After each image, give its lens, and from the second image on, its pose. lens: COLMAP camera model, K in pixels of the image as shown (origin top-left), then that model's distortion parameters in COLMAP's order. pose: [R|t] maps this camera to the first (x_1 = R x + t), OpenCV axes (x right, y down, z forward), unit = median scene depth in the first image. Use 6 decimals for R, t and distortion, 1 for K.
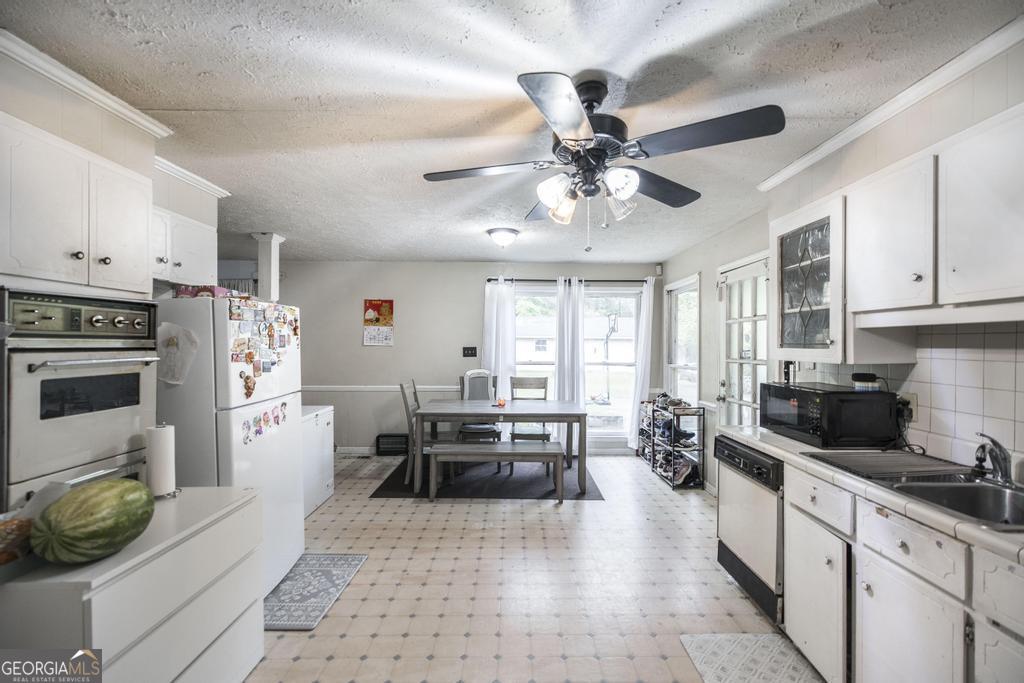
lens RADIAL K [[435.4, 0, 507.2], [0, 435.4, 346.7], [0, 0, 1]] dist [0.000677, 0.000020]
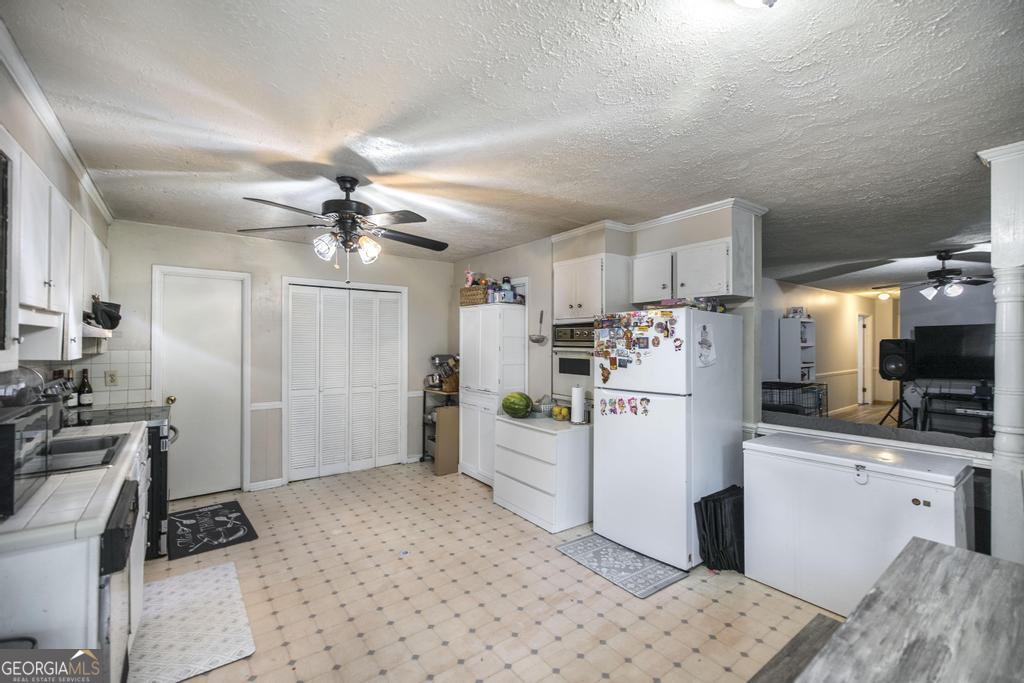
lens RADIAL K [[435.4, 0, 520.0], [0, 435.4, 338.4], [0, 0, 1]] dist [0.000677, 0.000020]
pose [[-0.783658, -0.010397, -0.621105, 0.473477], [-0.011262, 0.999933, -0.002530, -0.019608], [0.621090, 0.005012, -0.783723, 1.840371]]
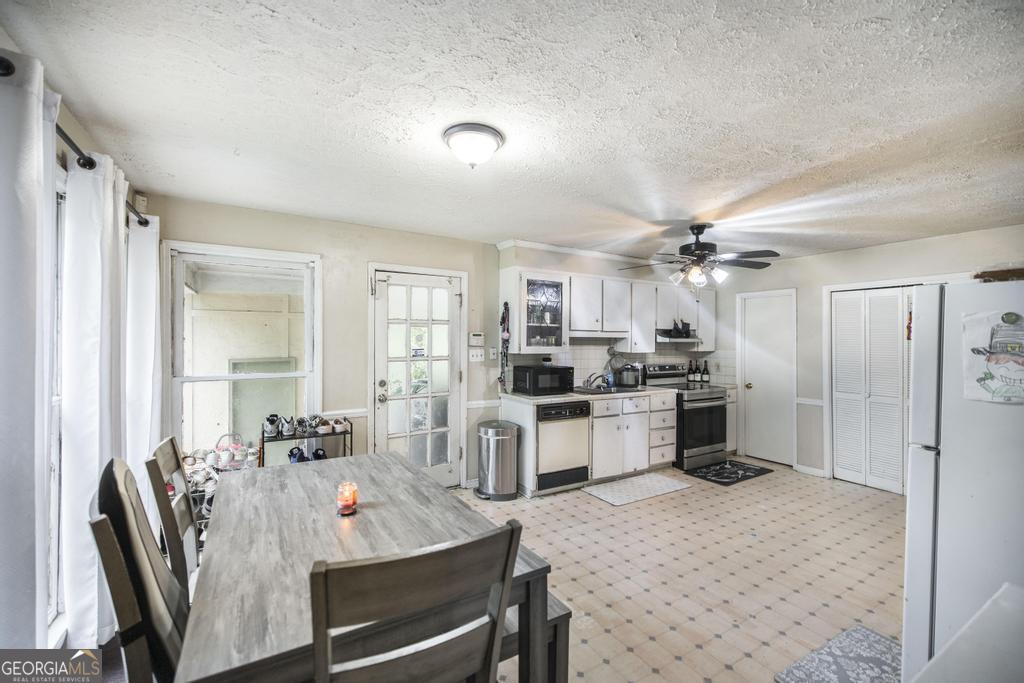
lens RADIAL K [[435.4, 0, 520.6], [0, 435.4, 339.7], [0, 0, 1]] dist [0.000677, 0.000020]
pose [[-0.537123, -0.004582, 0.843492, -0.806040], [-0.001603, 0.999989, 0.004411, -0.032078], [-0.843502, 0.001017, -0.537124, 2.031368]]
